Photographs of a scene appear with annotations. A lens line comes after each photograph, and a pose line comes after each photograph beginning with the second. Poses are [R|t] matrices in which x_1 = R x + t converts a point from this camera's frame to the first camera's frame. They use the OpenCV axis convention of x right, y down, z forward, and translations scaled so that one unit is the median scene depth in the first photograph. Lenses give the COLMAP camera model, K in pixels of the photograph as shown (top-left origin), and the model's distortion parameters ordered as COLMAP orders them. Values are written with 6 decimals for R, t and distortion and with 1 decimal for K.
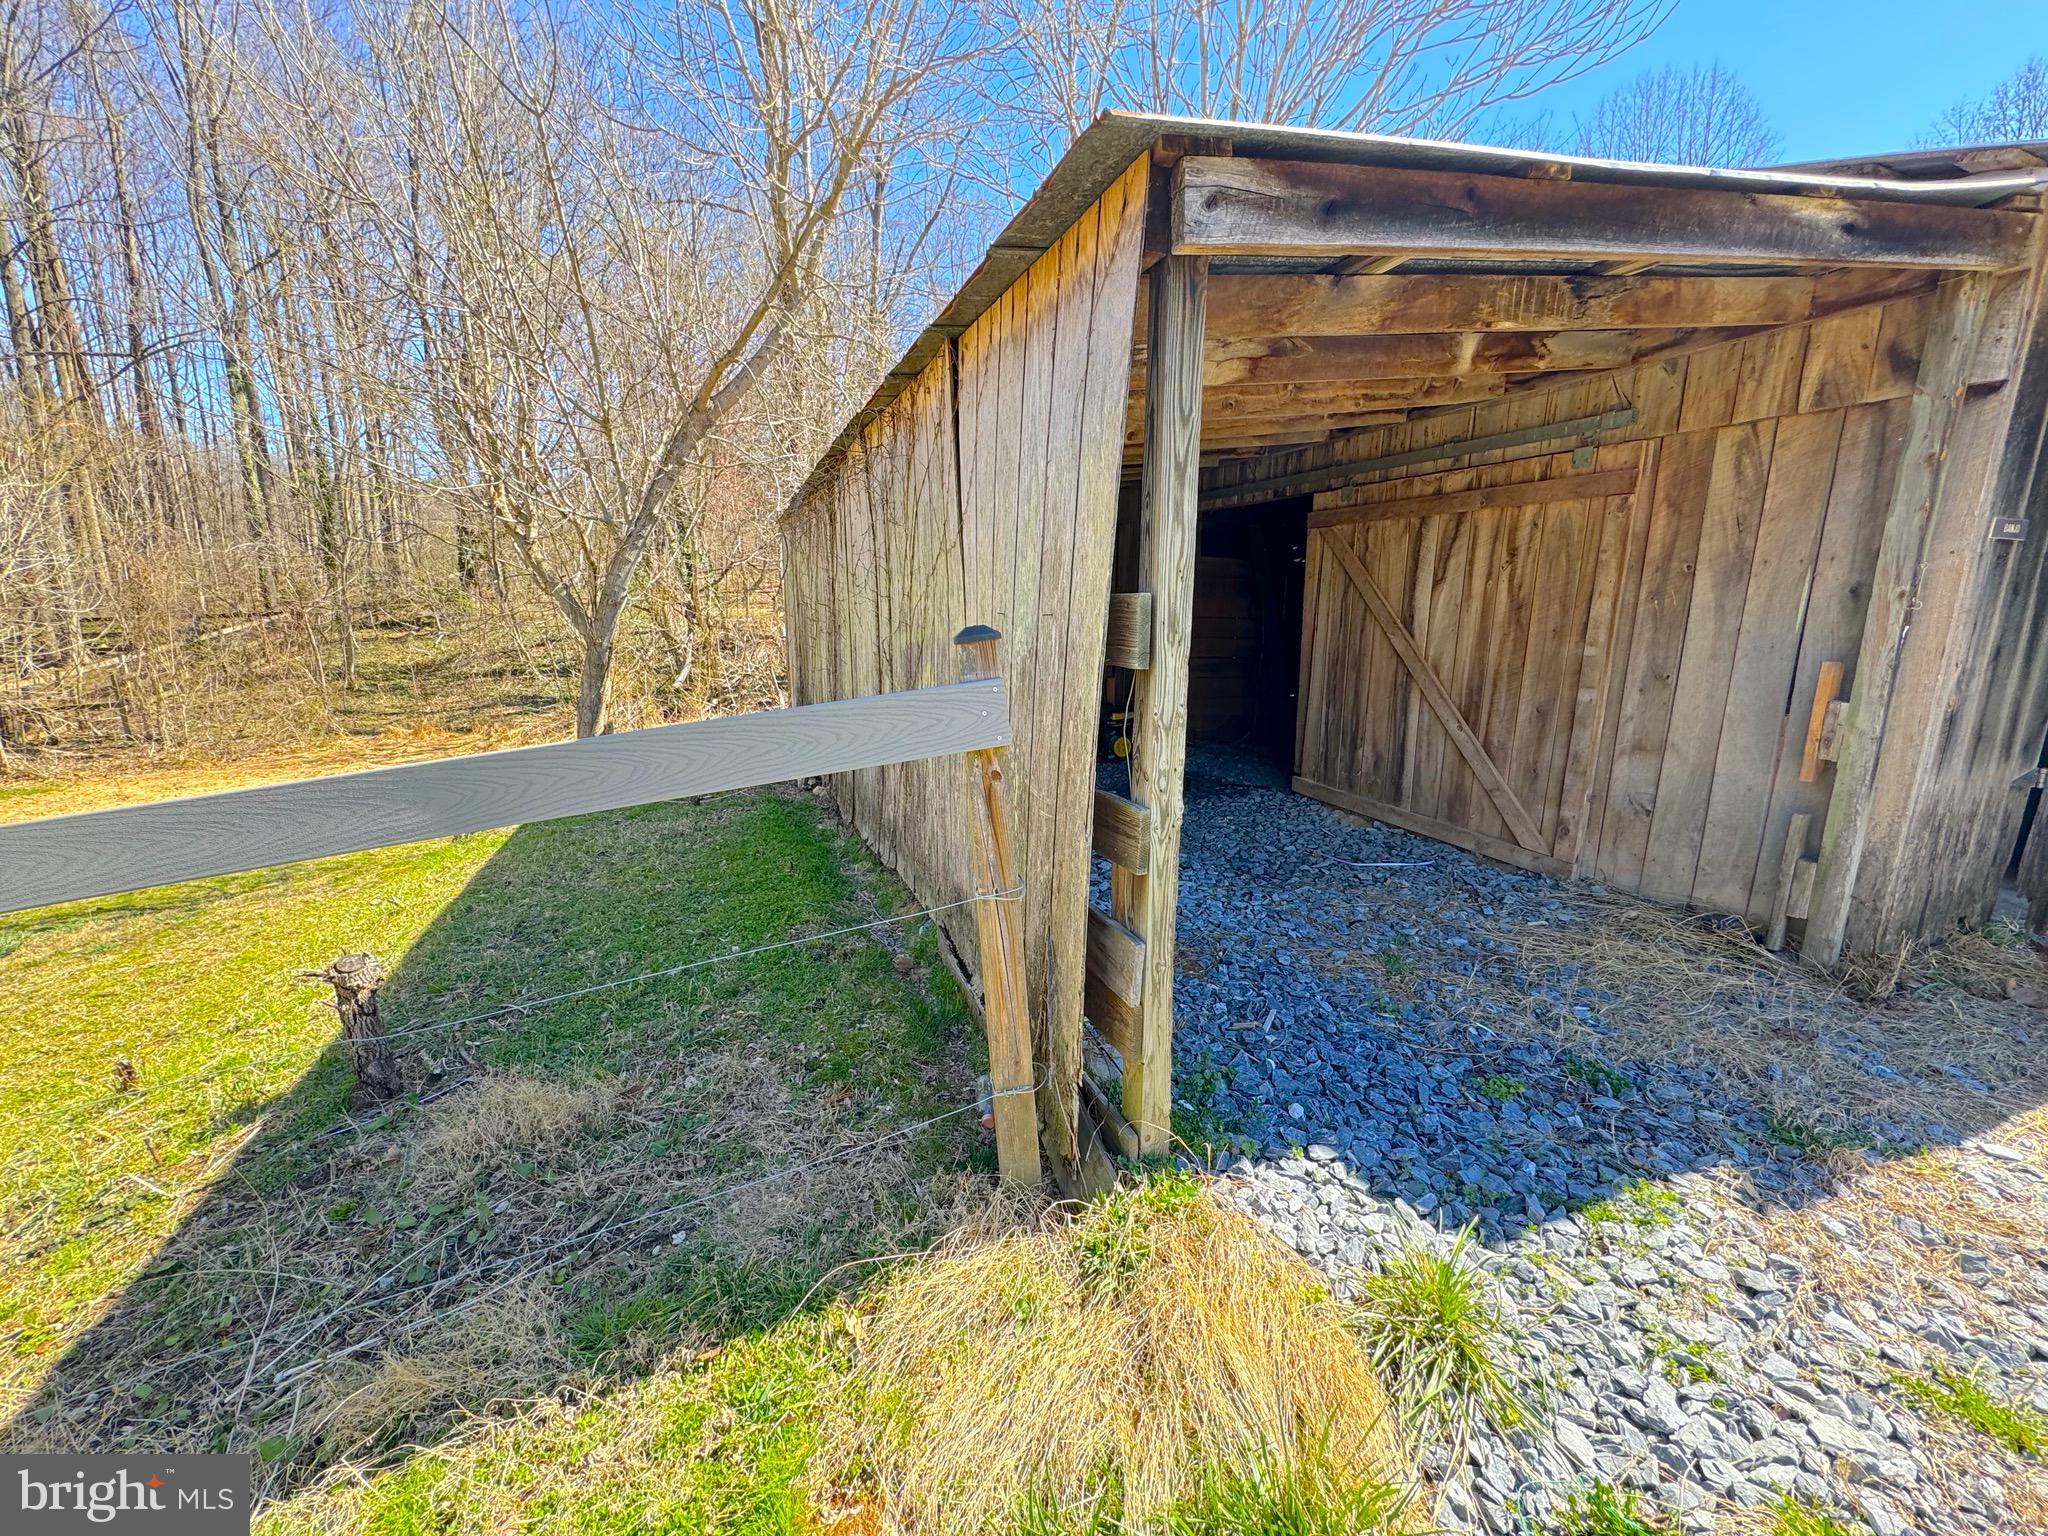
lens RADIAL K [[812.4, 0, 1024.0], [0, 812.4, 768.0], [0, 0, 1]] dist [-0.004326, 0.000655]
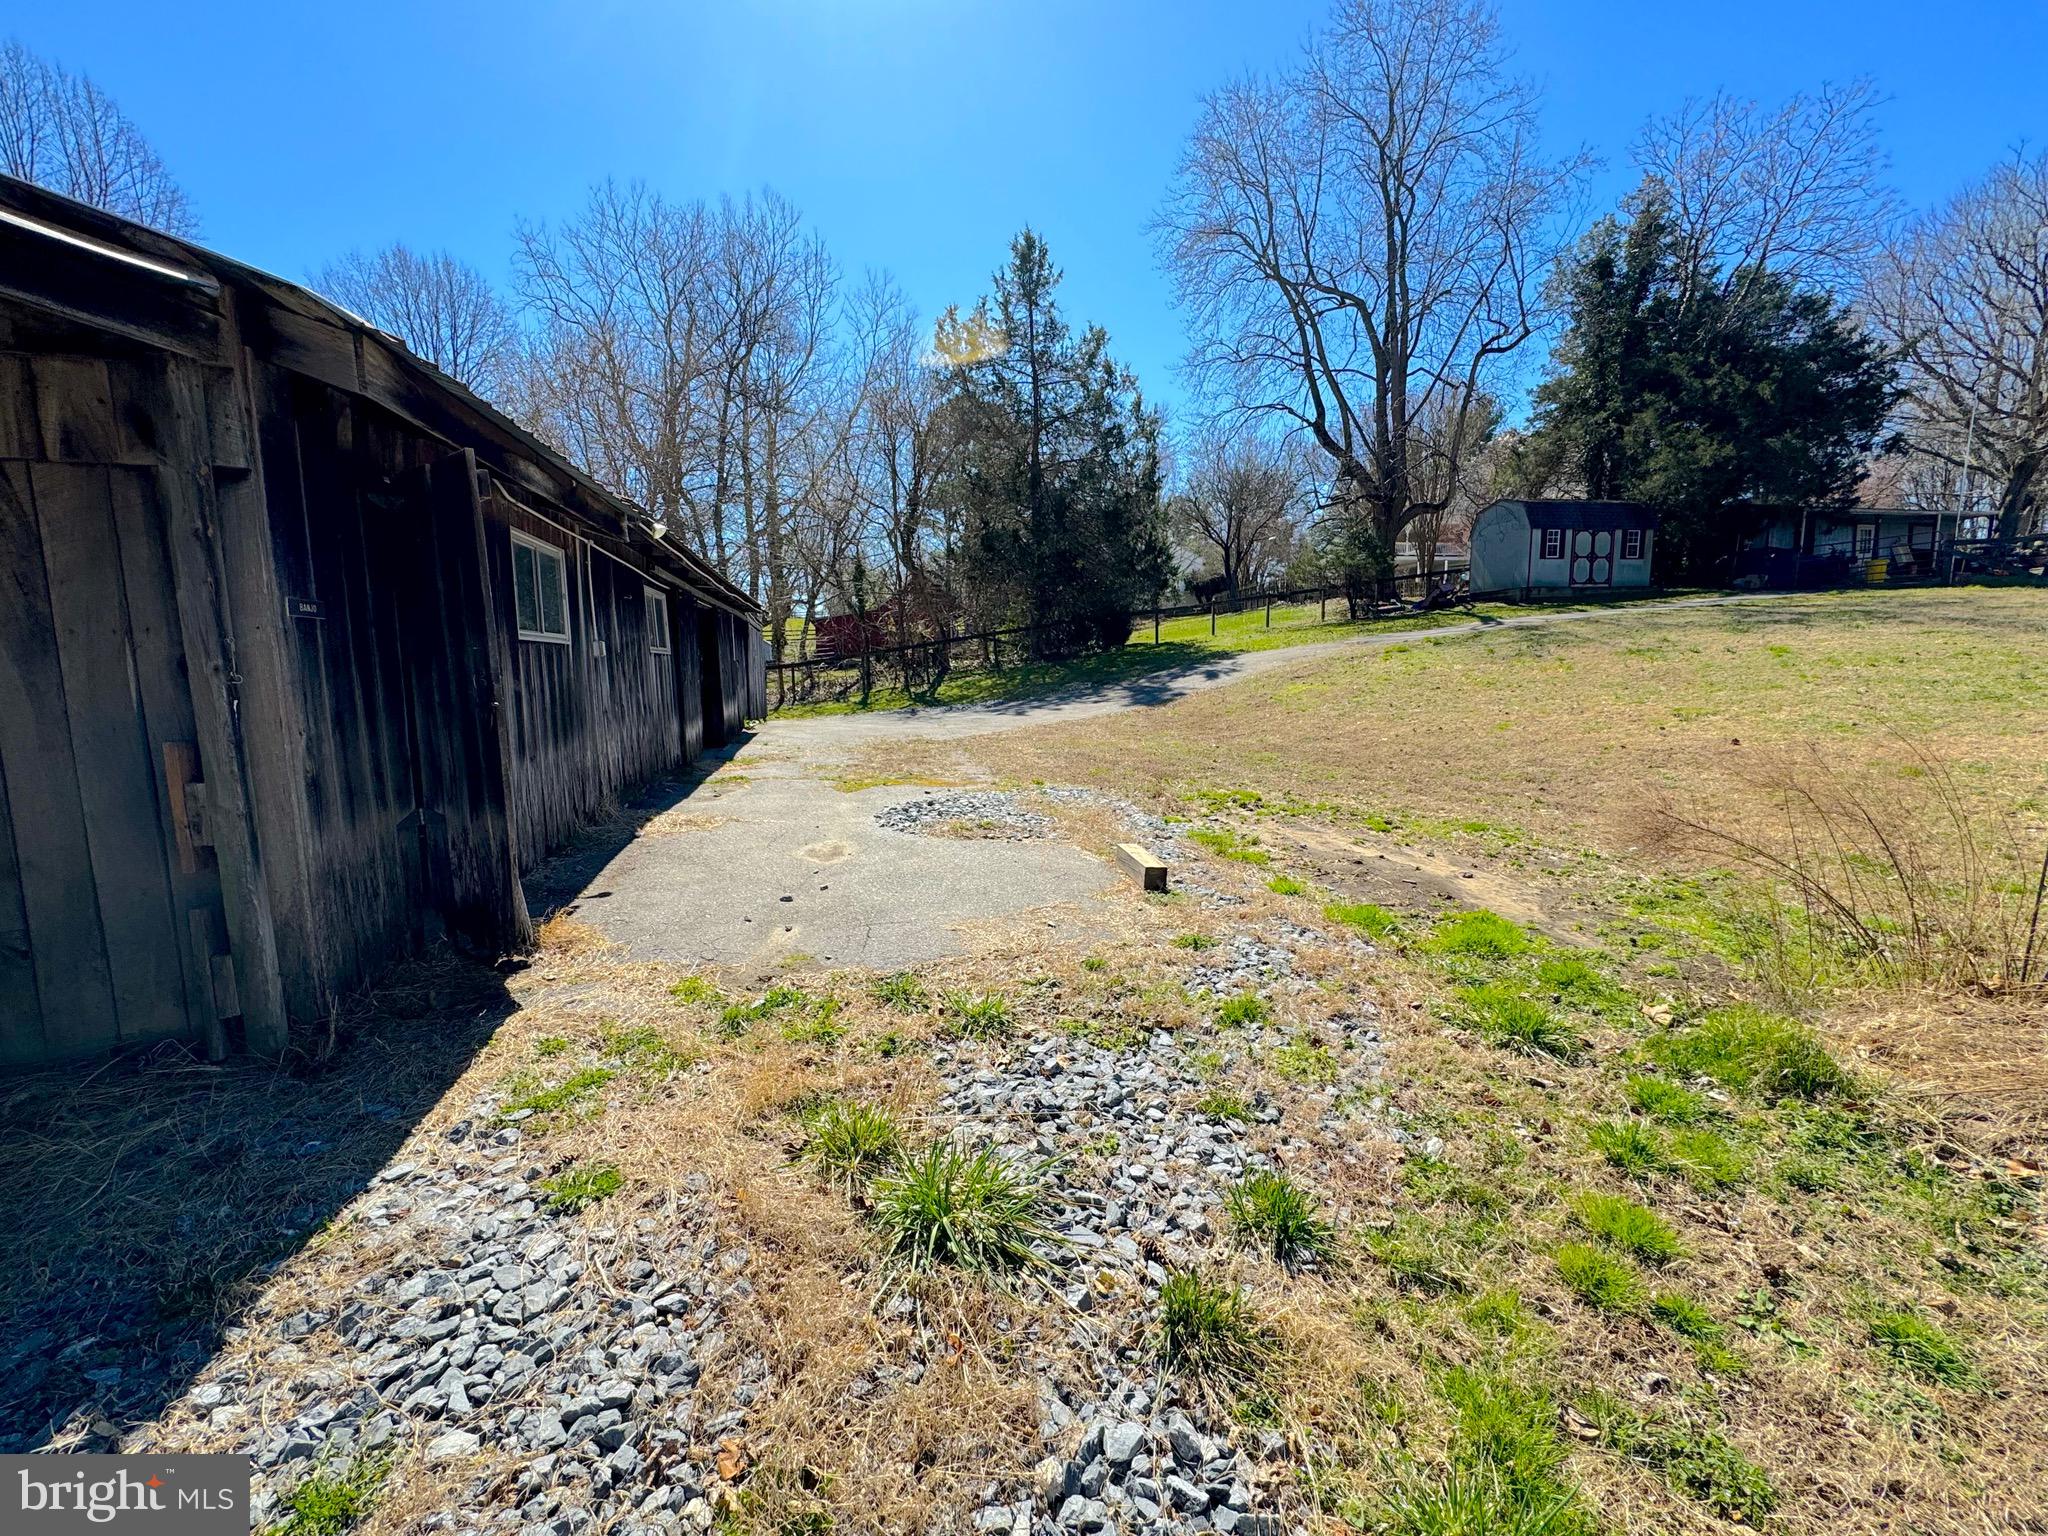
lens RADIAL K [[812.4, 0, 1024.0], [0, 812.4, 768.0], [0, 0, 1]] dist [-0.004326, 0.000655]
pose [[0.132793, -0.138650, 0.981398, 0.259626], [0.212150, 0.971195, 0.108503, 0.002882], [-0.968173, 0.193795, 0.158383, -0.082420]]
